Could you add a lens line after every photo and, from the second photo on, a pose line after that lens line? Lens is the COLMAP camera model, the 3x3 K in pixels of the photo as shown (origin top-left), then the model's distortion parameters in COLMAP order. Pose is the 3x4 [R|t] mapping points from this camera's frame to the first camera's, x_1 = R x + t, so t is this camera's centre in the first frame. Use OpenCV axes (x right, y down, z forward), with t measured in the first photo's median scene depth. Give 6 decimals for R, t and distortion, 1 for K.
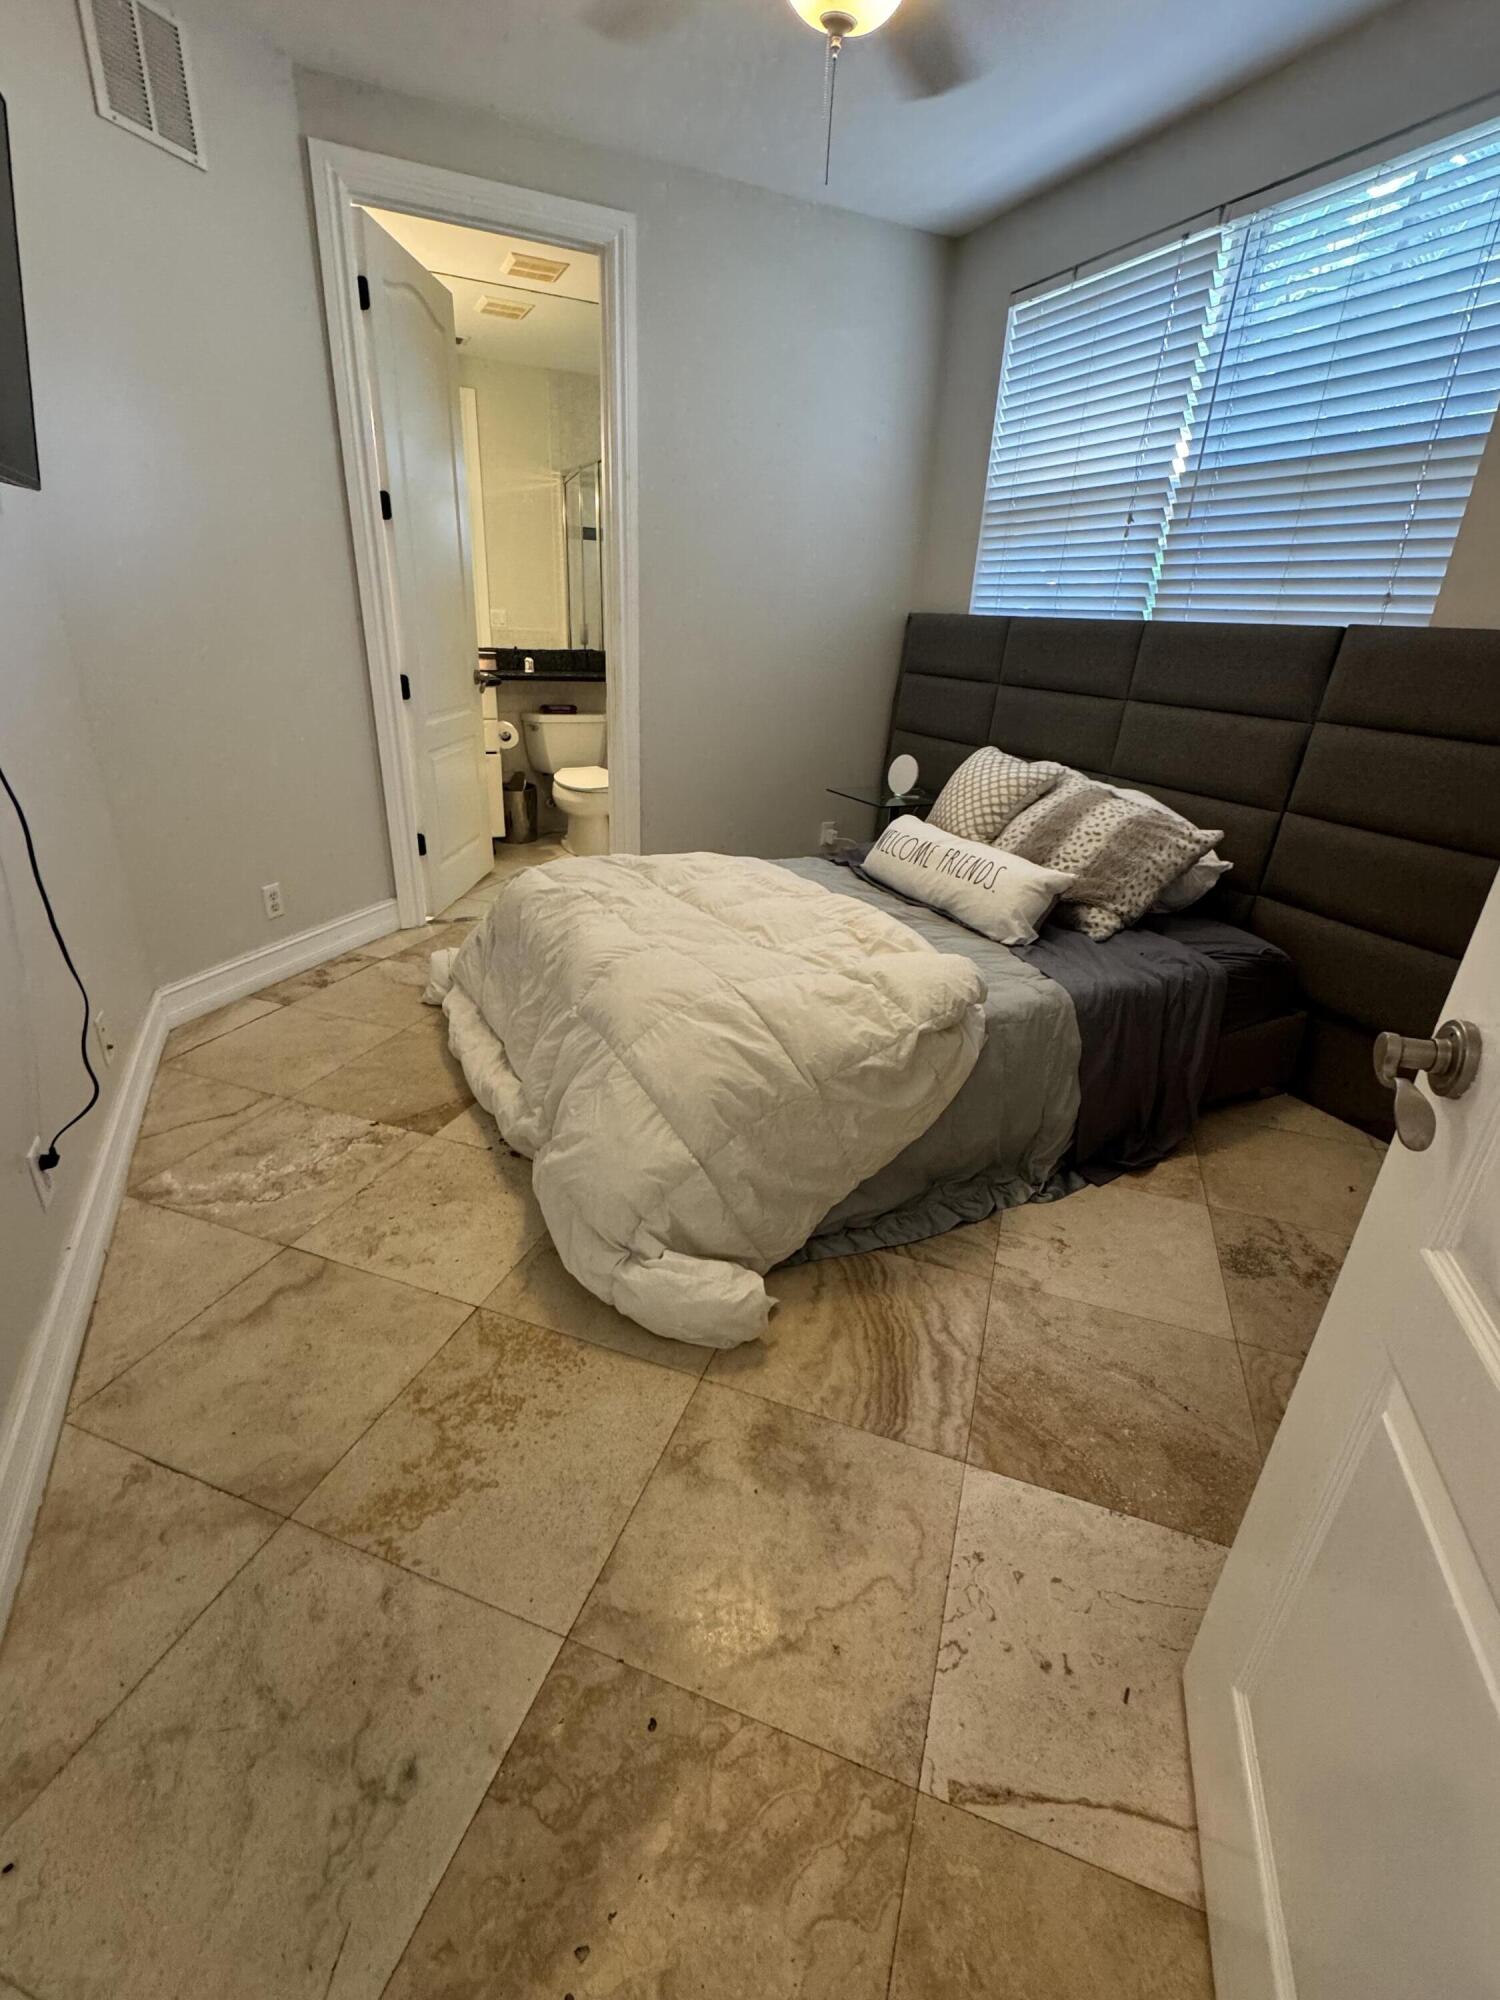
lens RADIAL K [[889.5, 0, 750.3], [0, 889.5, 1004.3], [0, 0, 1]] dist [-0.000359, 0.000029]
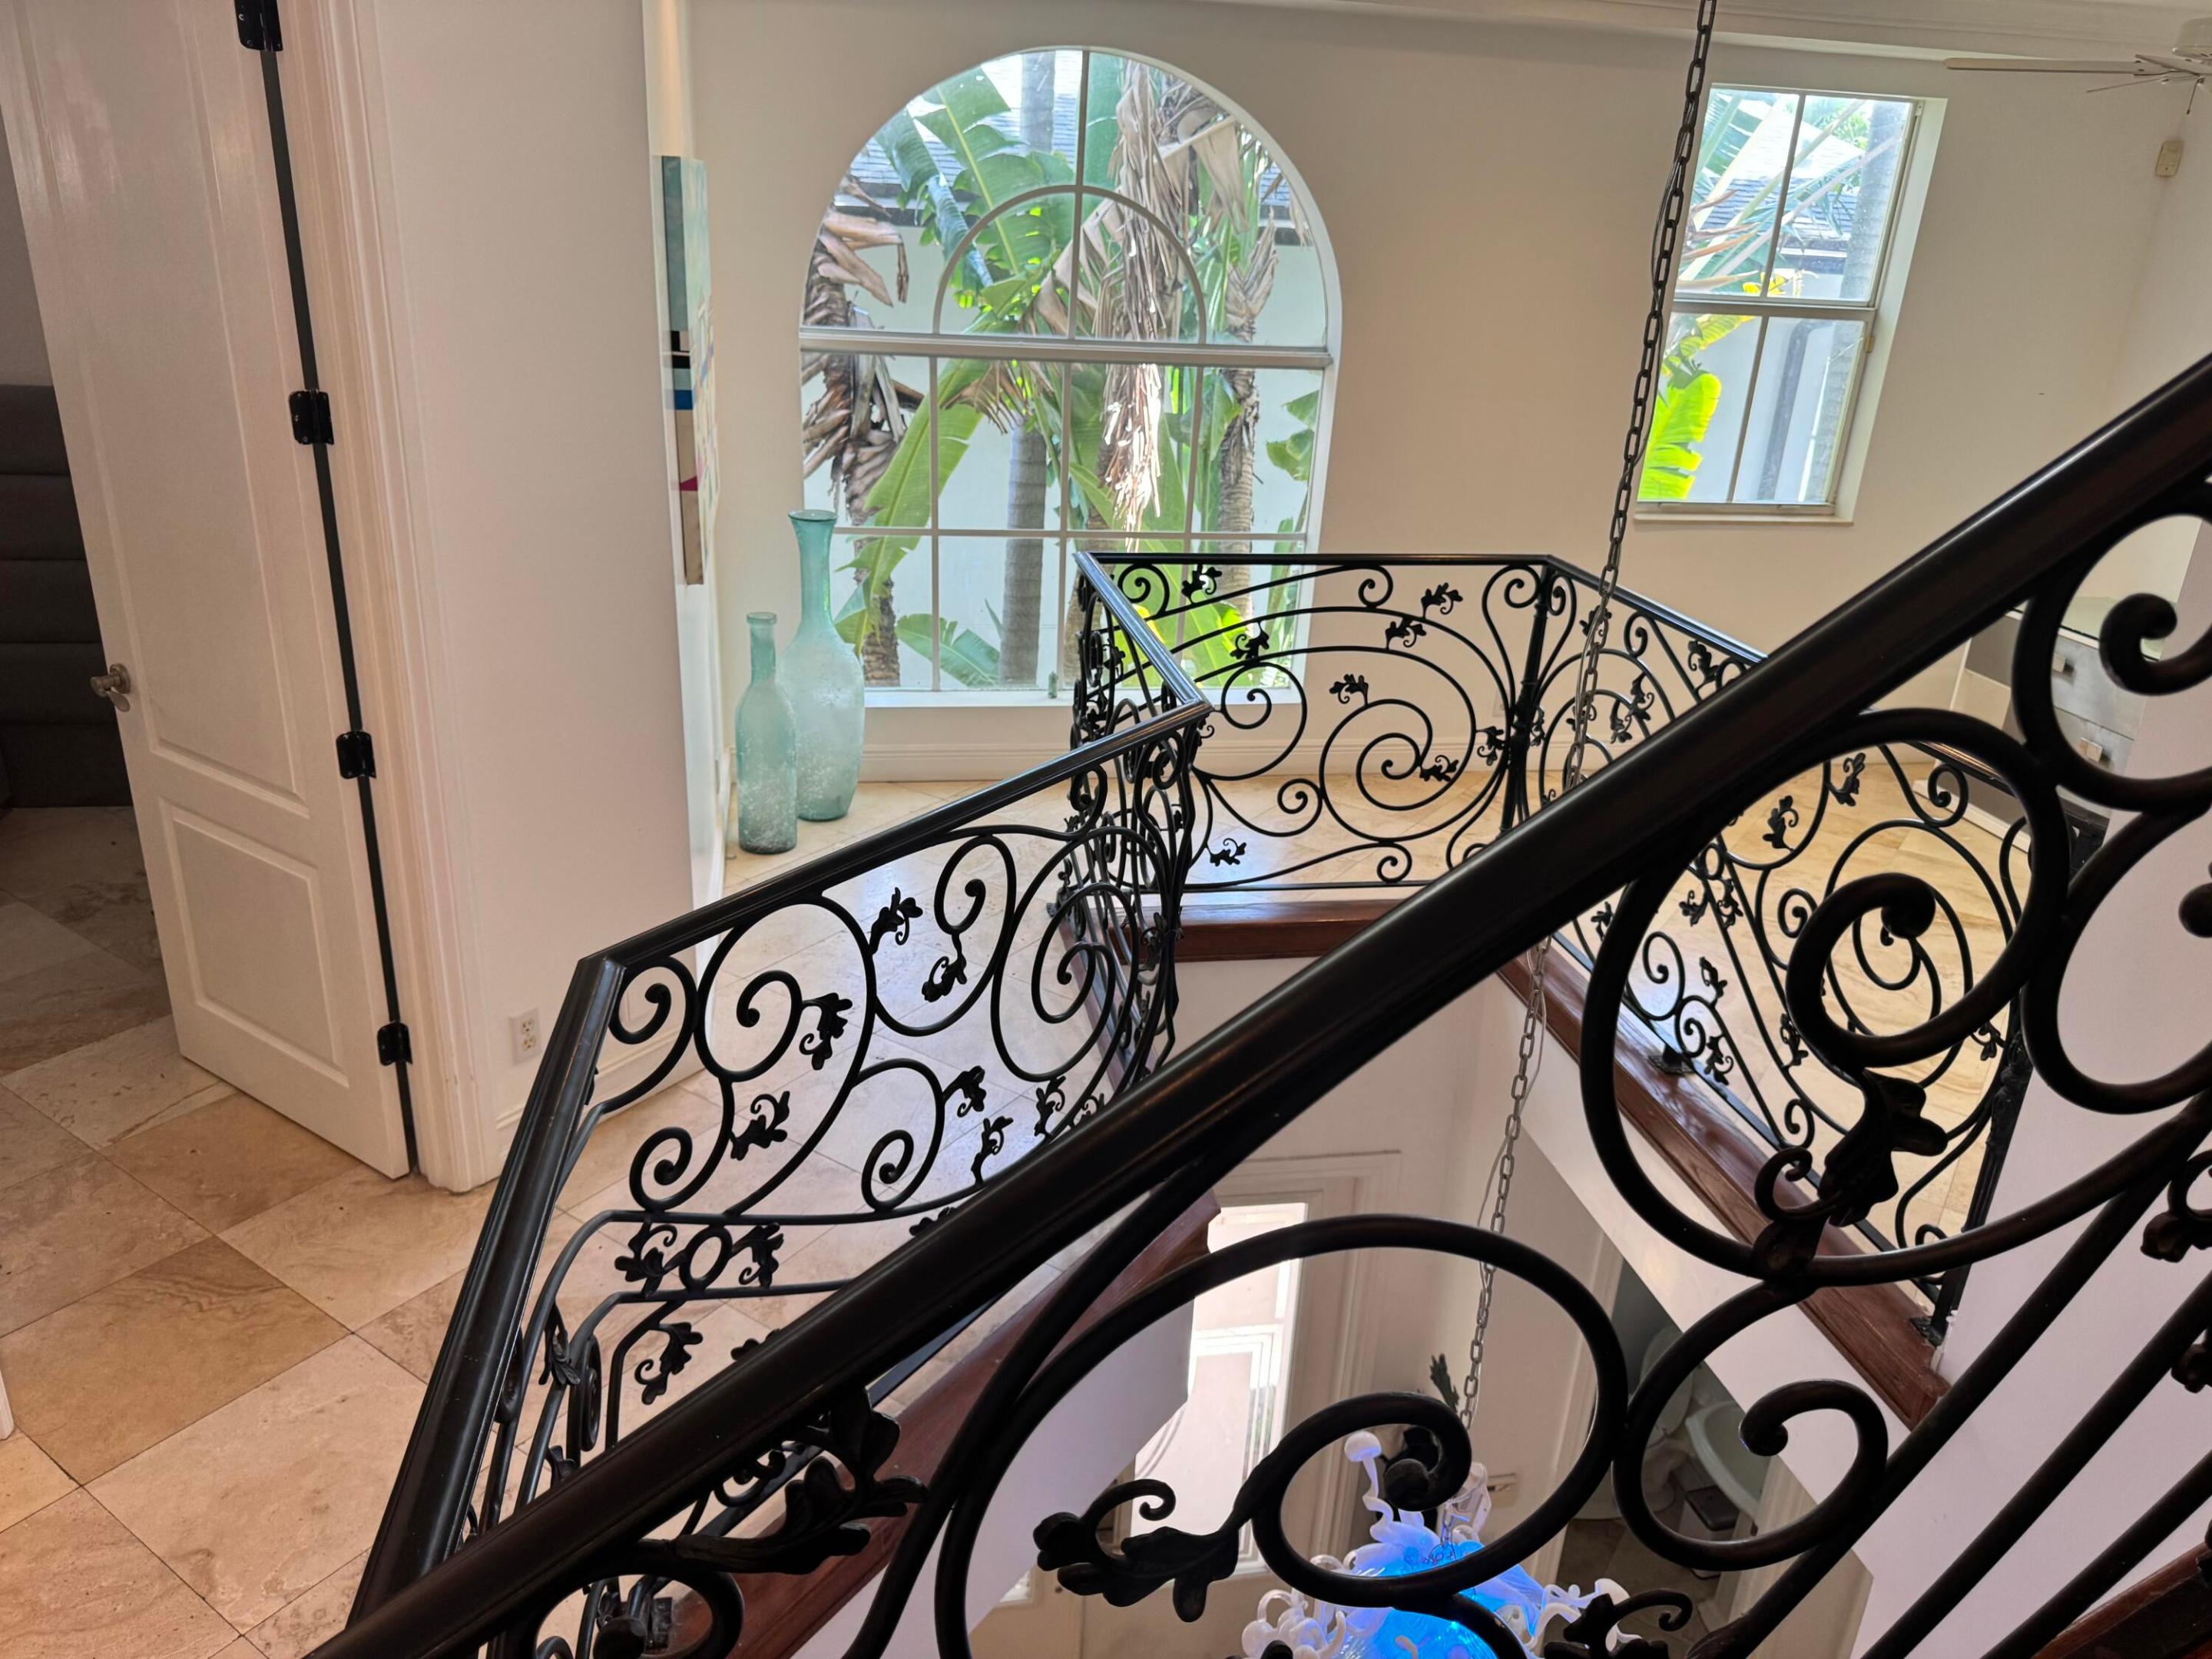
lens RADIAL K [[1567.5, 0, 1107.4], [0, 1567.5, 822.4], [0, 0, 1]] dist [0.001525, 0.000392]
pose [[0.265594, -0.398107, 0.878049, -1.771365], [0.344107, 0.889915, 0.299401, 0.038115], [-0.900583, 0.222624, 0.373348, -2.161393]]
